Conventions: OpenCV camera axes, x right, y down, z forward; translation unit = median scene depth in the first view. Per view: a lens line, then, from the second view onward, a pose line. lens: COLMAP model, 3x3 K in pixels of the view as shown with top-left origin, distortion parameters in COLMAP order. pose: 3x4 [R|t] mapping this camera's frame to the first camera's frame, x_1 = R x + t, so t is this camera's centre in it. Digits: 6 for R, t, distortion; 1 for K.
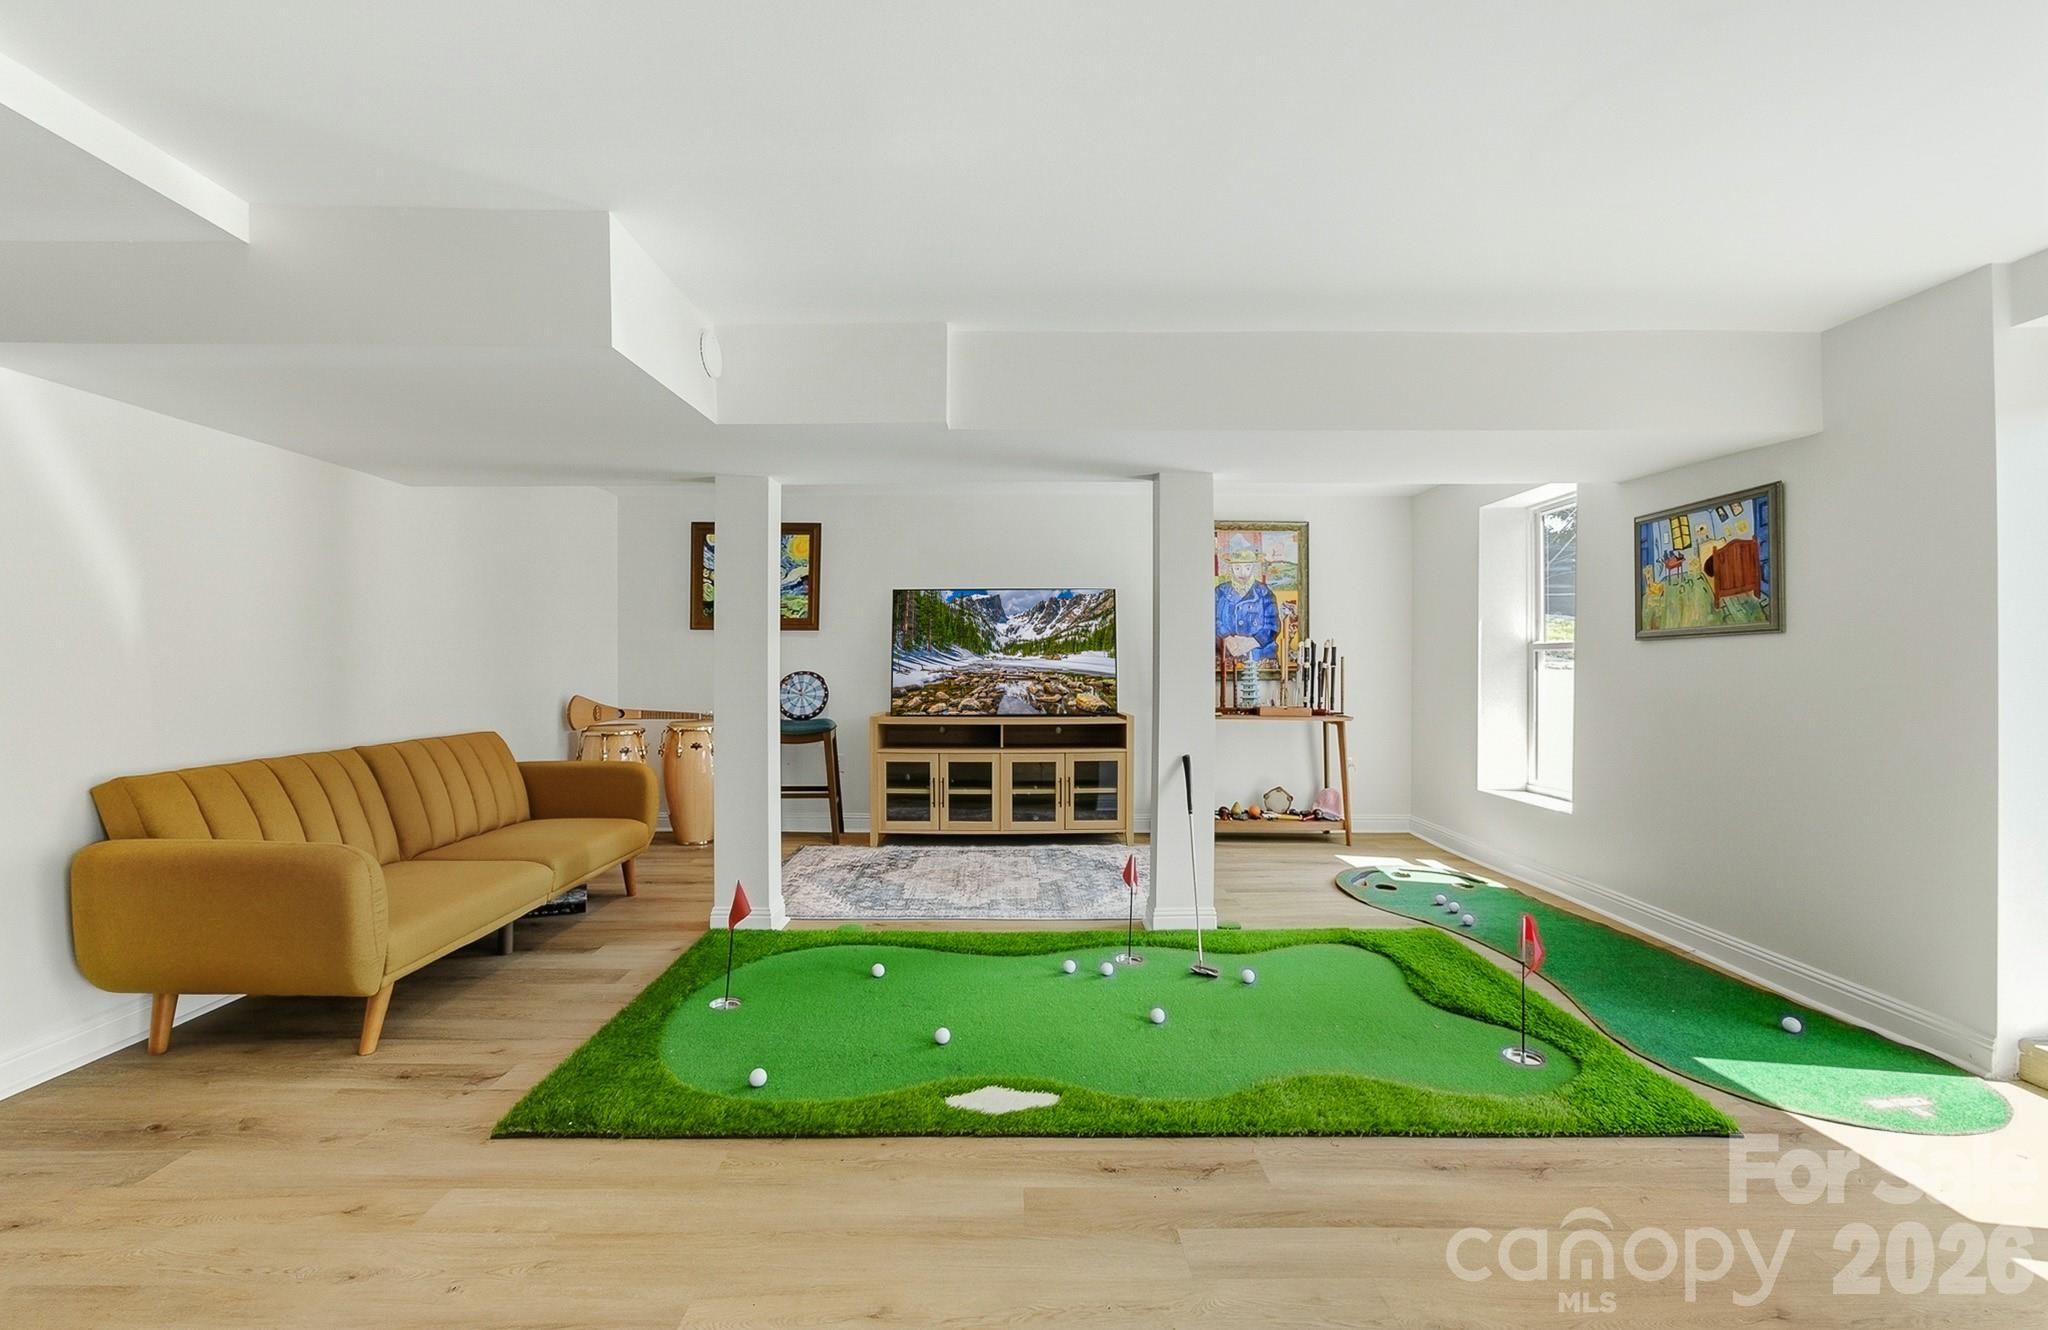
lens RADIAL K [[882.5, 0, 1017.1], [0, 882.5, 668.1], [0, 0, 1]] dist [-0.000636, -0.000214]
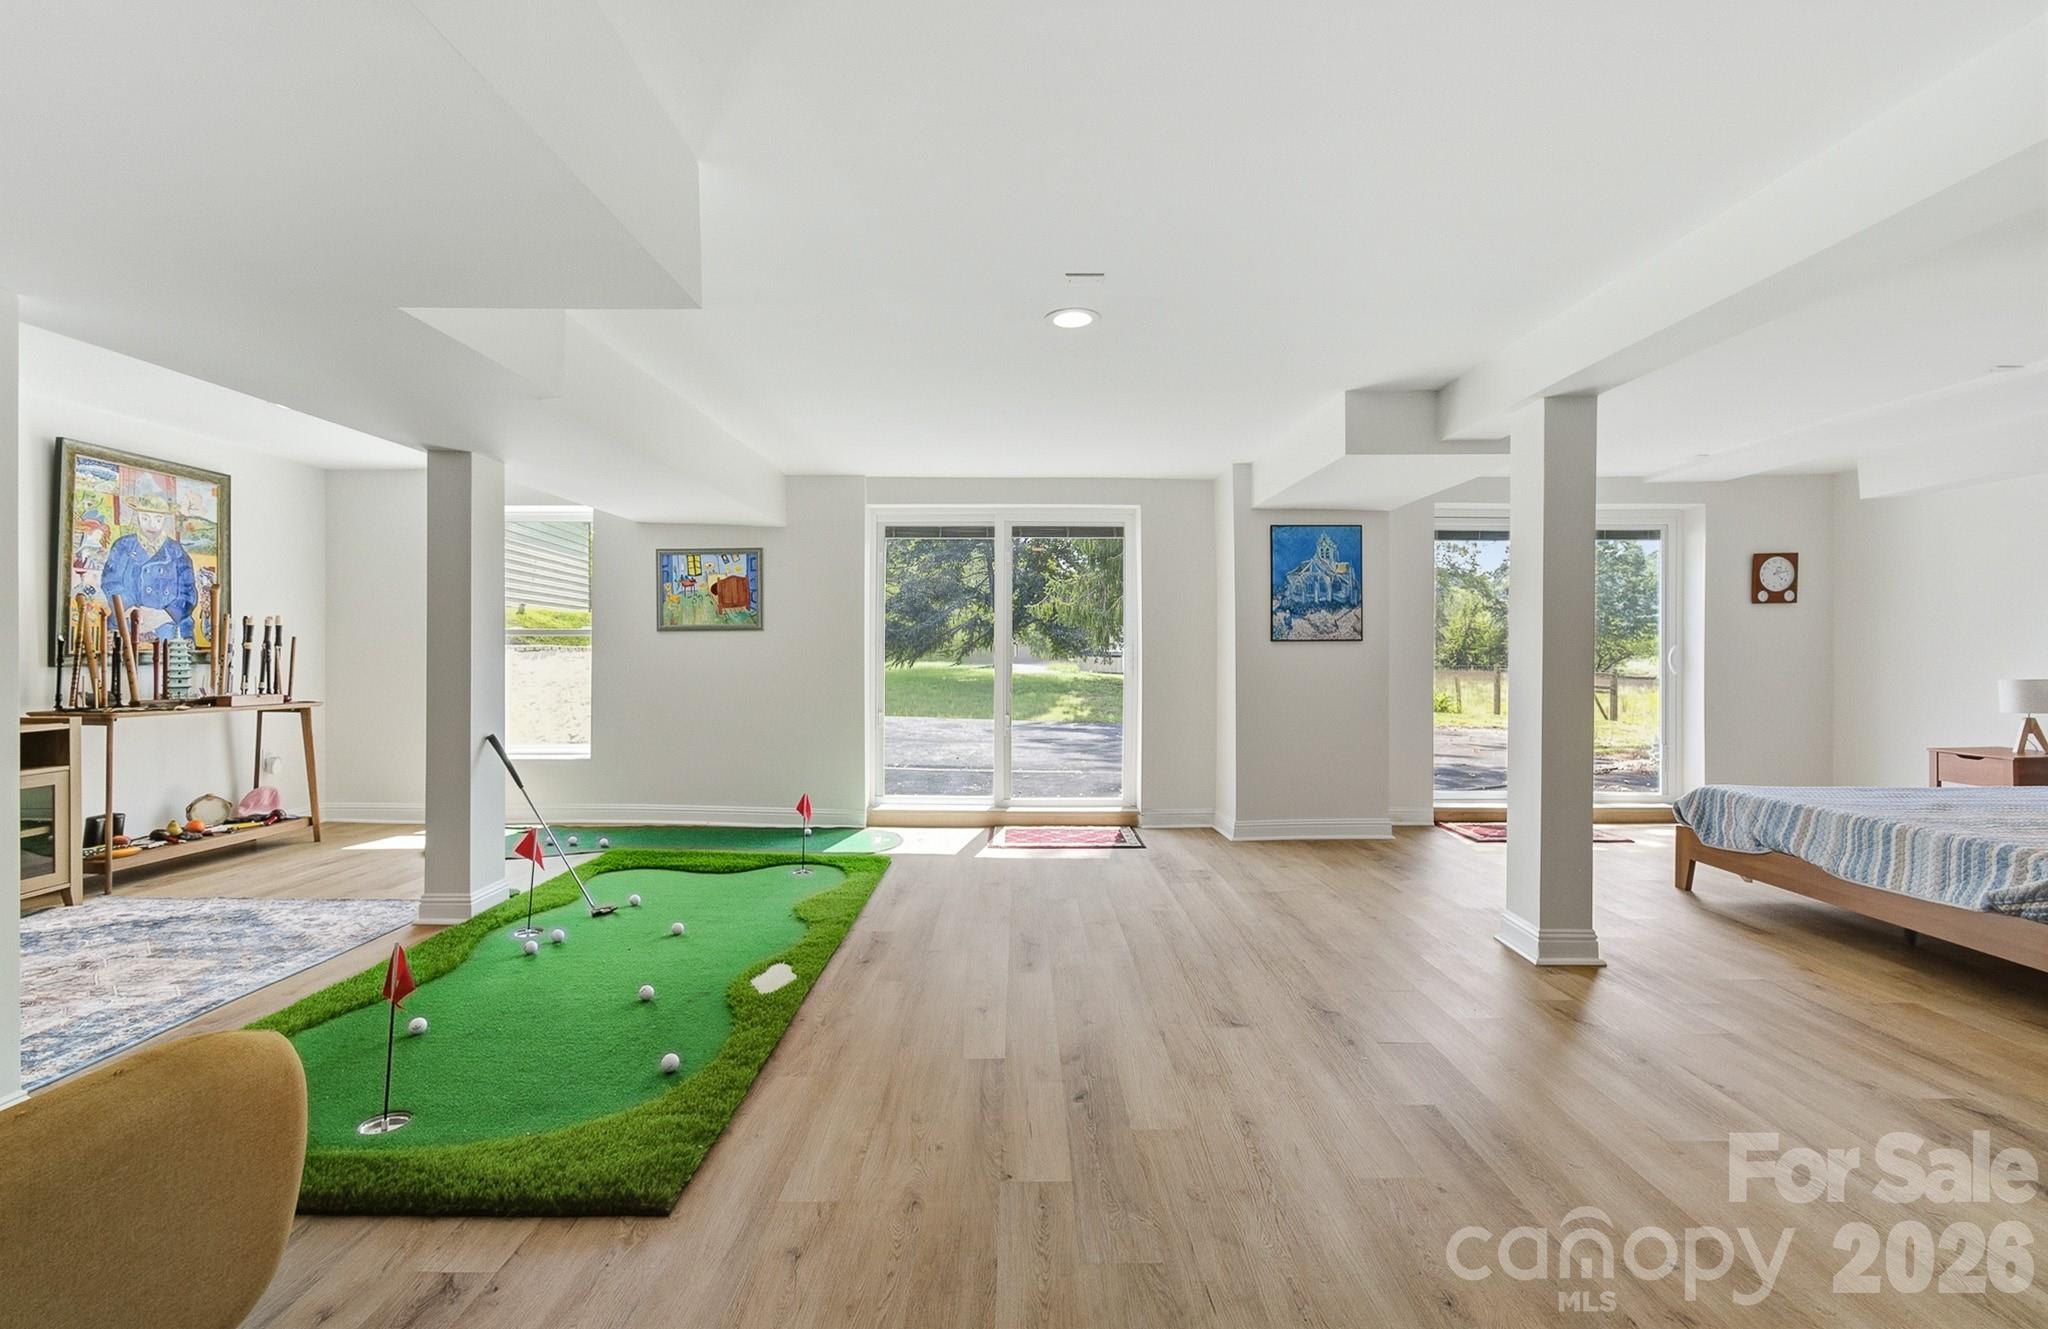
lens RADIAL K [[882.5, 0, 1017.1], [0, 882.5, 667.6], [0, 0, 1]] dist [-0.000636, -0.000214]
pose [[0.023368, -0.019463, 0.999537, -0.833321], [-0.002532, 0.999806, 0.019527, -0.001428], [-0.999724, -0.002987, 0.023314, 0.382940]]
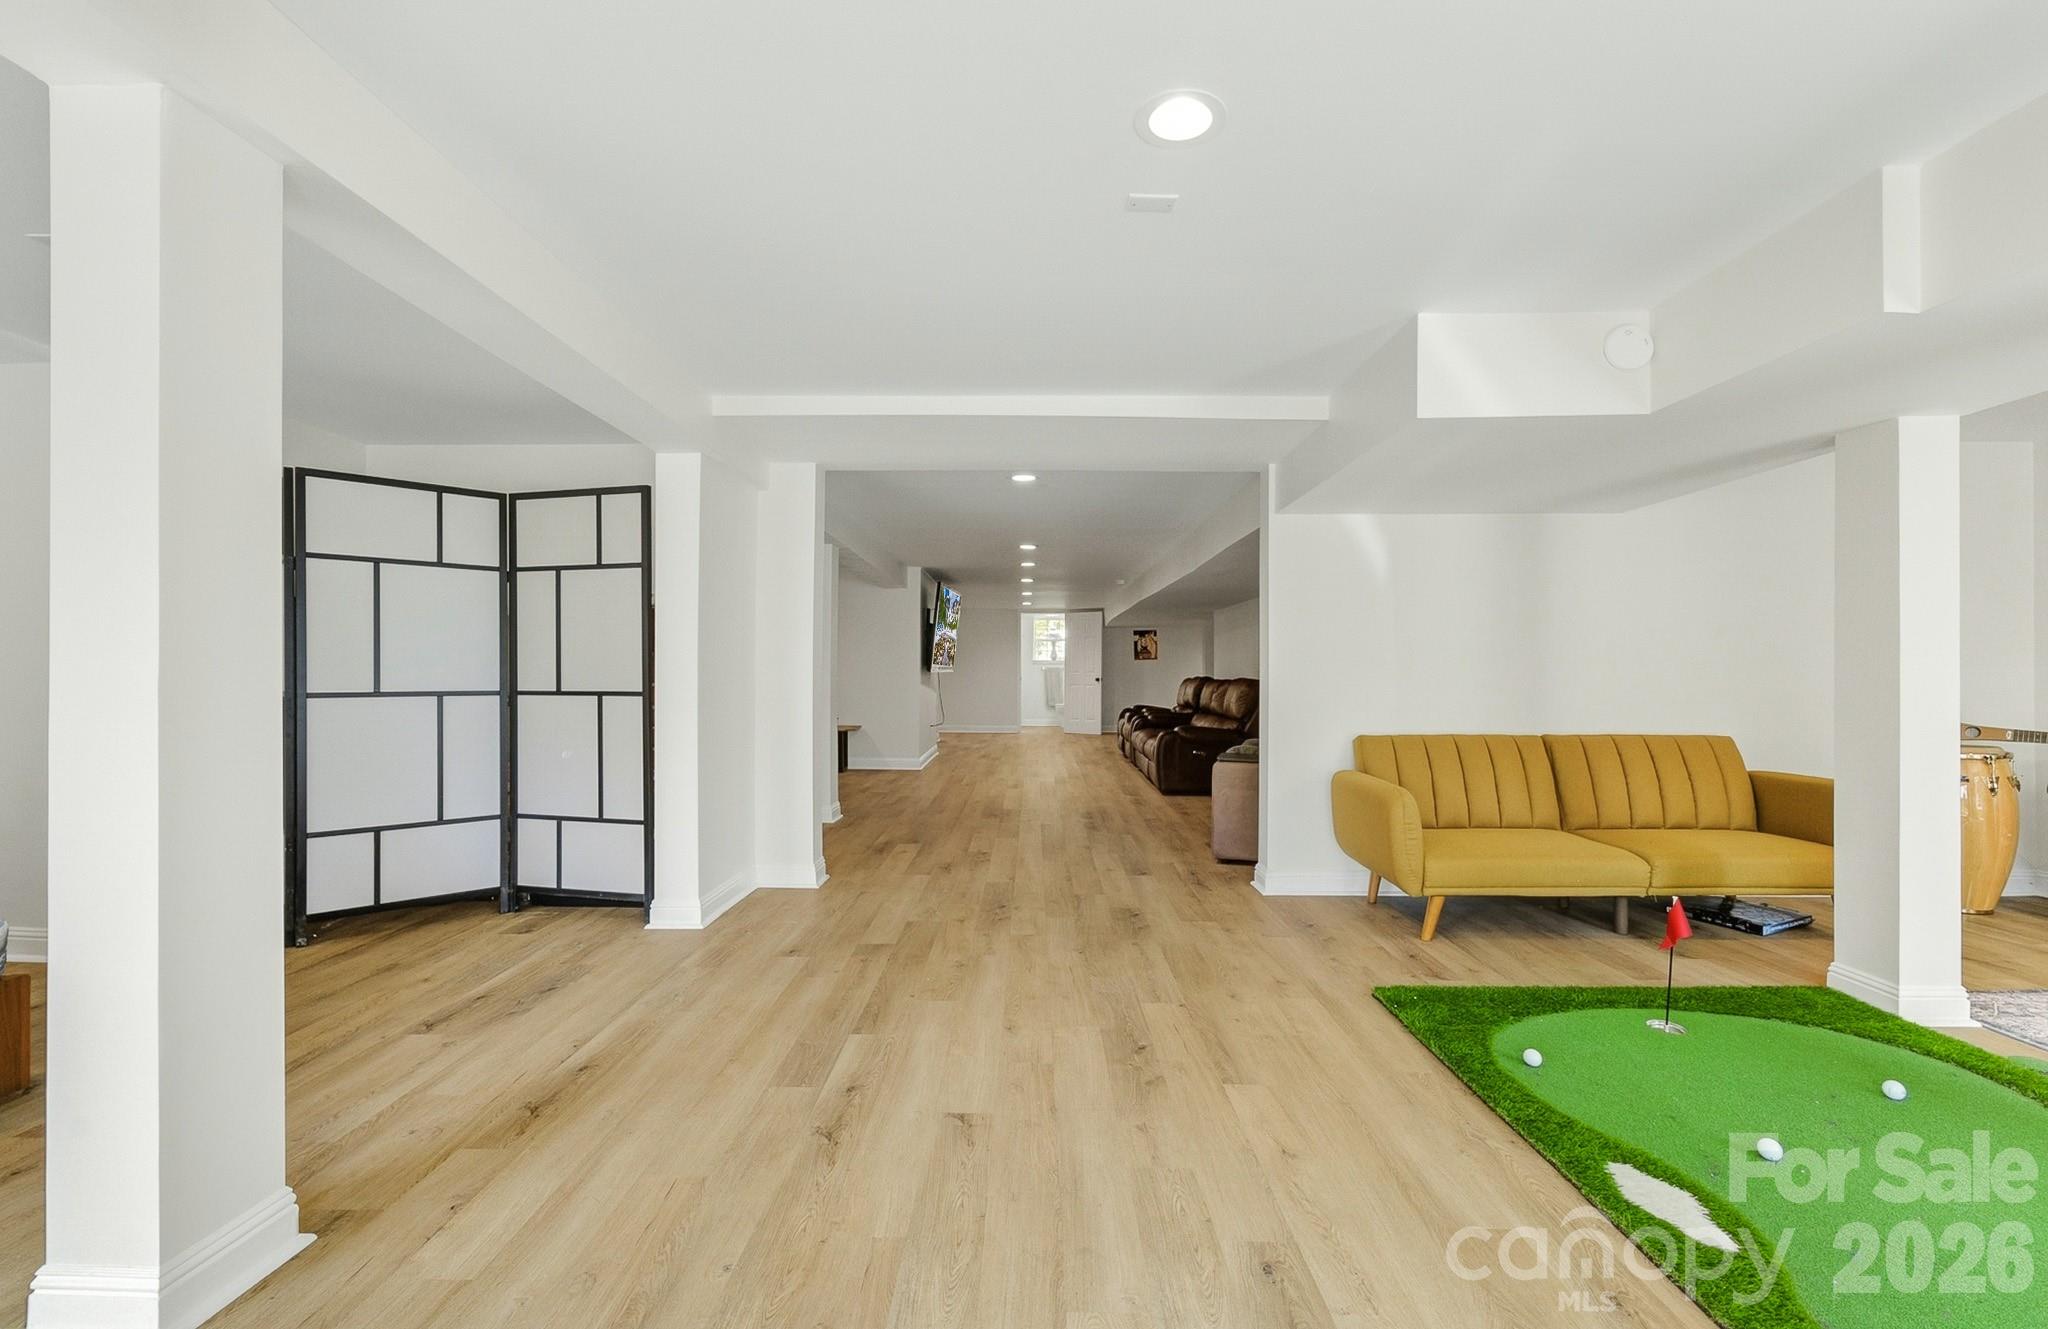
lens RADIAL K [[882.5, 0, 1017.1], [0, 882.5, 667.6], [0, 0, 1]] dist [-0.000636, -0.000214]
pose [[-0.037507, -0.012214, -0.999222, 0.512105], [-0.002735, 0.999923, -0.012120, 0.010126], [0.999293, 0.002278, -0.037537, 0.277270]]
